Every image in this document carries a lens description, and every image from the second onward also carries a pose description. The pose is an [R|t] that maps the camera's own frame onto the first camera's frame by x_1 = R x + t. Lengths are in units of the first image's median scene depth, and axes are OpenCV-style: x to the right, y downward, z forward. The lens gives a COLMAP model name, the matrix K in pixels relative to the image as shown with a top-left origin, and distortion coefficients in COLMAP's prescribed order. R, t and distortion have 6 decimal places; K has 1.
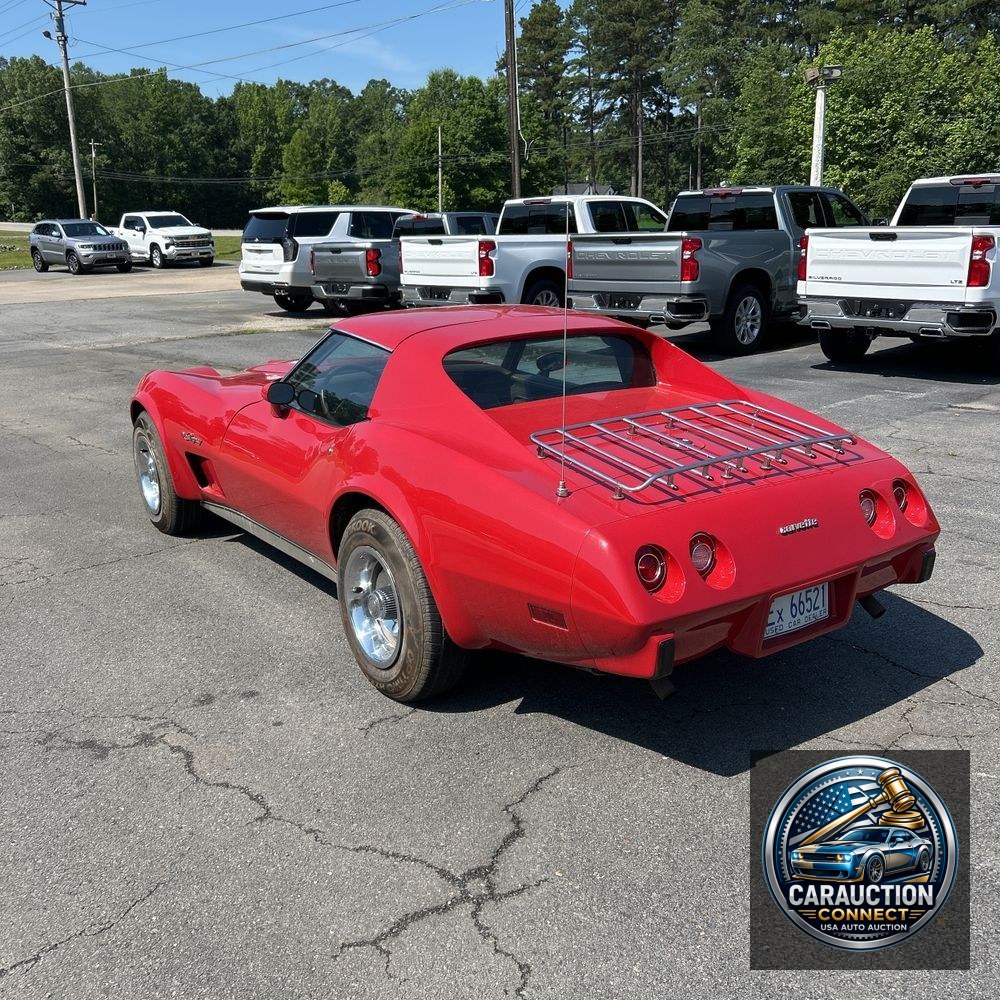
lens RADIAL K [[1011.7, 0, 500.0], [0, 1011.7, 500.0], [0, 0, 1]] dist [-0.007937, 0.002131]
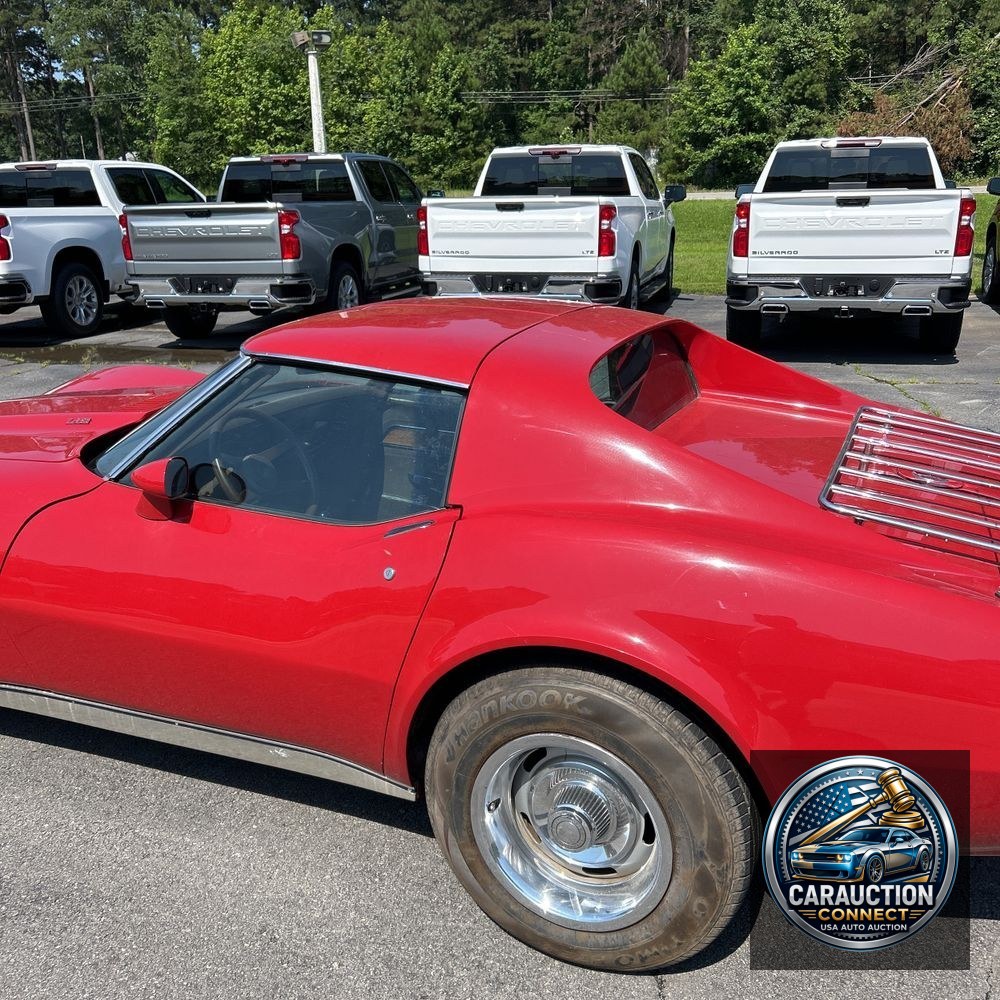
lens RADIAL K [[1001.9, 0, 503.0], [0, 1001.9, 503.1], [0, 0, 1]] dist [0.015048, -0.003578]
pose [[0.851103, -0.150394, 0.502997, -0.118165], [0.137162, 0.988513, 0.063473, -0.034567], [-0.506765, 0.014970, 0.861954, 0.146806]]
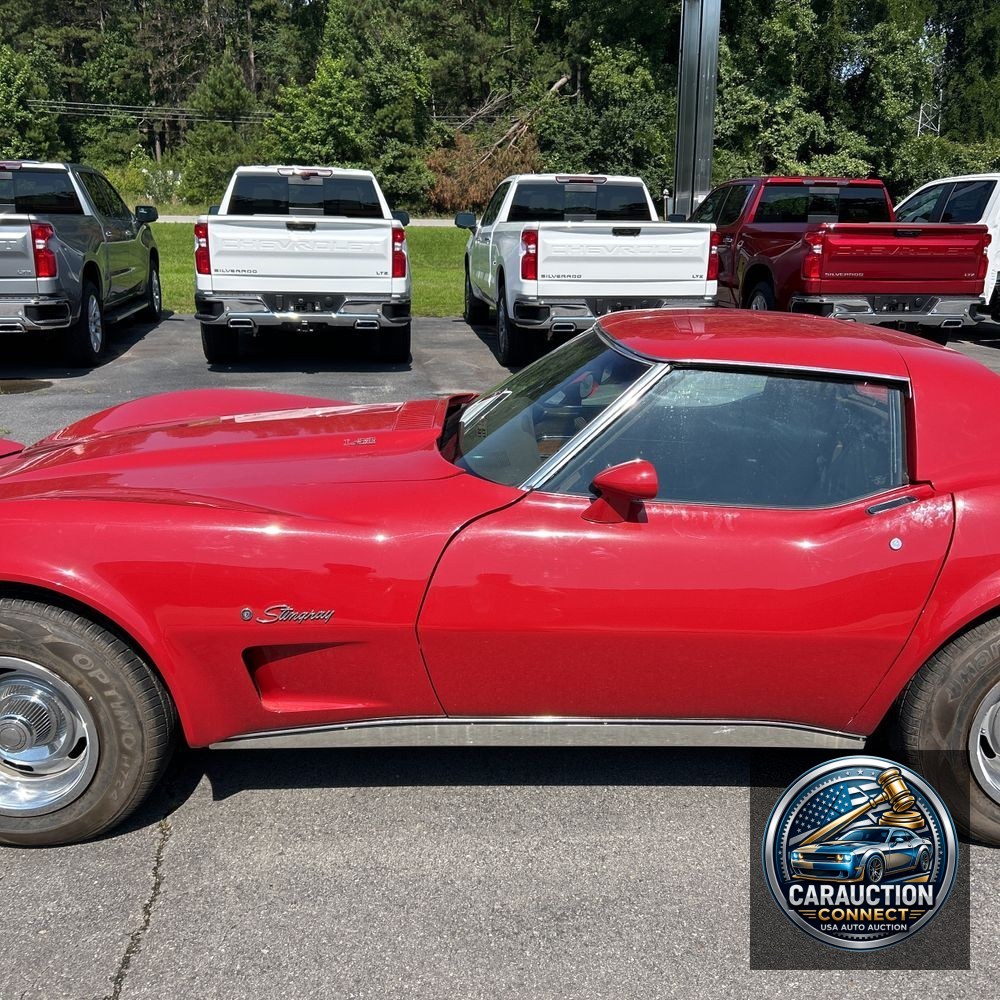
lens RADIAL K [[998.4, 0, 504.0], [0, 998.4, 502.9], [0, 0, 1]] dist [0.017634, -0.022727]
pose [[0.573386, -0.197345, 0.795162, -0.246366], [0.187266, 0.976432, 0.107297, -0.057407], [-0.797596, 0.087384, 0.596829, 0.245744]]
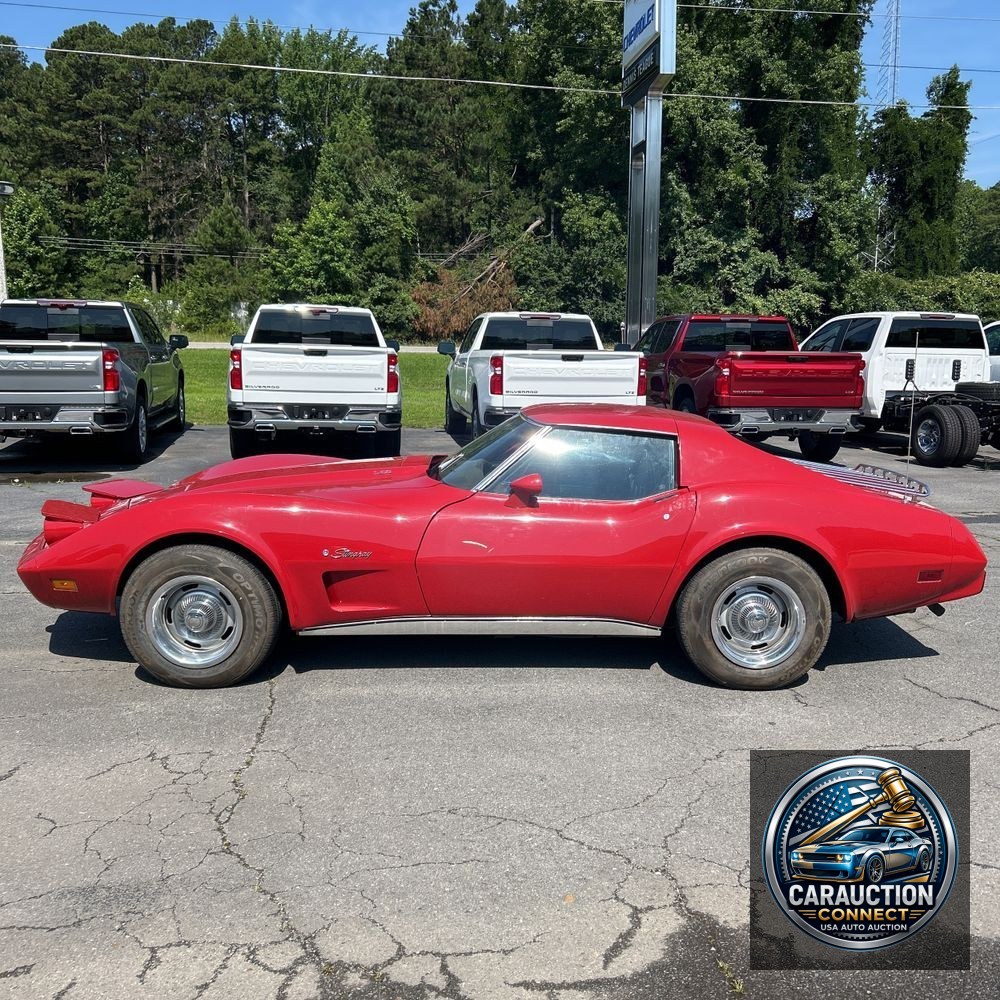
lens RADIAL K [[984.6, 0, 504.7], [0, 984.6, 498.4], [0, 0, 1]] dist [0.081698, -0.201481]
pose [[0.556869, -0.097454, 0.824863, -0.383524], [0.186808, 0.982345, -0.010055, -0.029100], [-0.809321, 0.159690, 0.565243, 0.143344]]
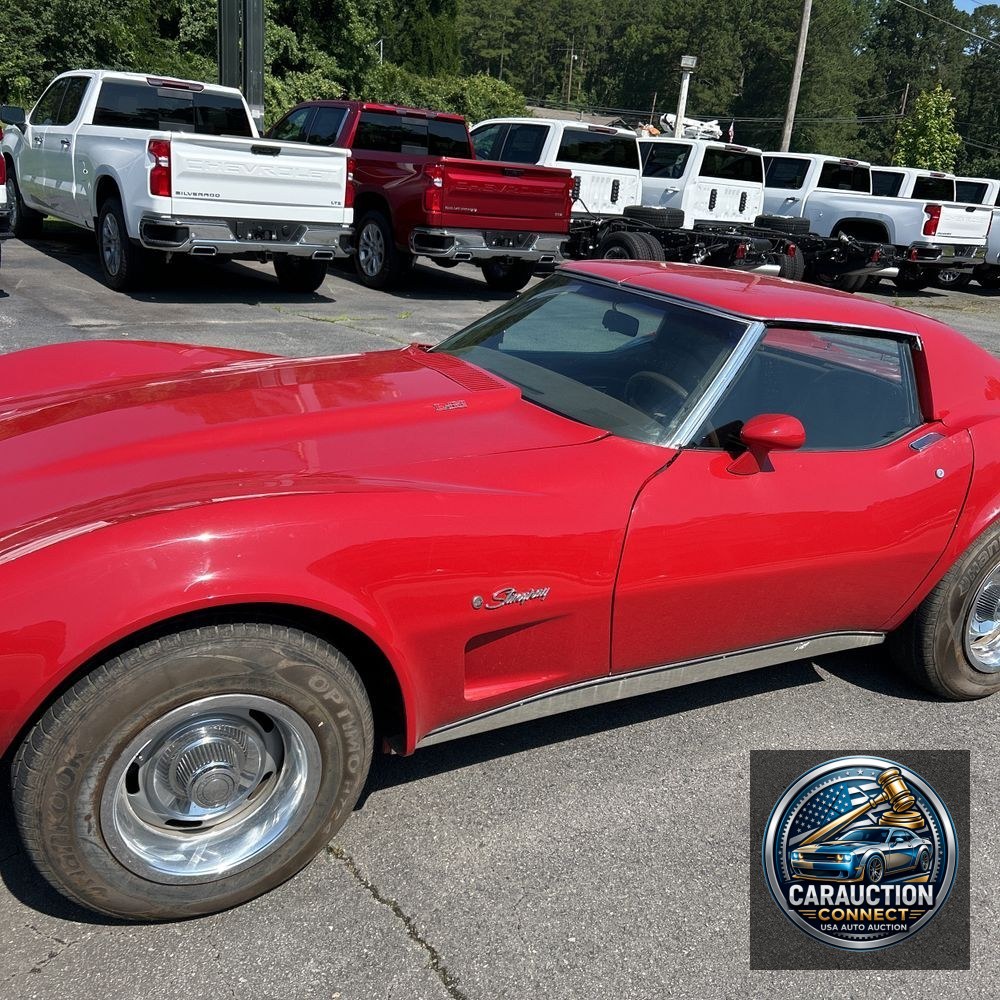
lens RADIAL K [[998.4, 0, 504.0], [0, 998.4, 502.9], [0, 0, 1]] dist [0.017634, -0.022727]
pose [[0.099705, -0.292340, 0.951103, -0.289083], [0.161480, 0.947948, 0.274442, -0.089678], [-0.981827, 0.126221, 0.141722, 0.369255]]
